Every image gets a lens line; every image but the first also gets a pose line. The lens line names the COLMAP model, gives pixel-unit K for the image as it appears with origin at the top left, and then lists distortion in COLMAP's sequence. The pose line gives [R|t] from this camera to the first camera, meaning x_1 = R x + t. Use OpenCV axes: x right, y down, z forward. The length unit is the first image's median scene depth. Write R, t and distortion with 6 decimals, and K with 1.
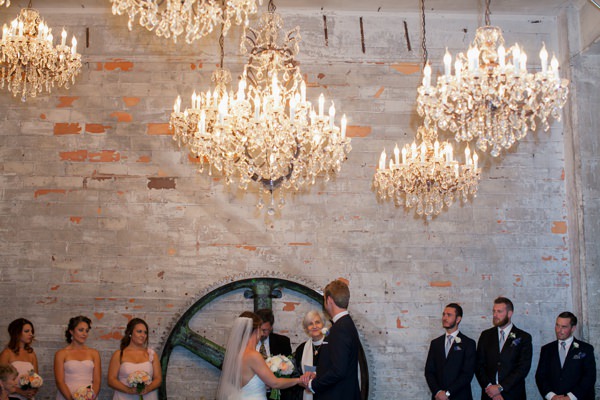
lens RADIAL K [[1027.5, 0, 300.0], [0, 1027.5, 200.0], [0, 0, 1]] dist [-0.155575, 0.212236]
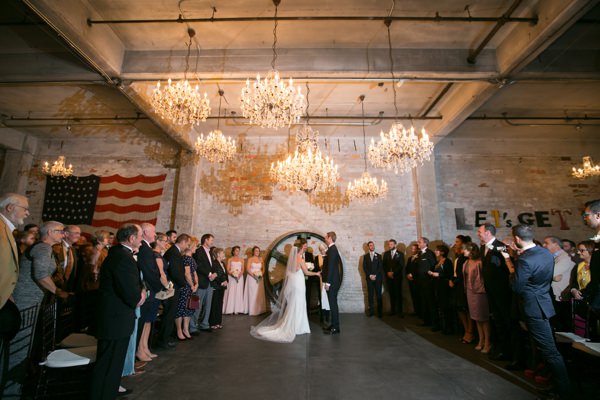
lens RADIAL K [[265.3, 0, 300.0], [0, 265.3, 200.0], [0, 0, 1]] dist [-0.049668, -0.000007]
pose [[0.999110, -0.004286, -0.041954, -0.016488], [0.001002, 0.996953, -0.077998, 0.046306], [0.042160, 0.077887, 0.996070, 0.287831]]
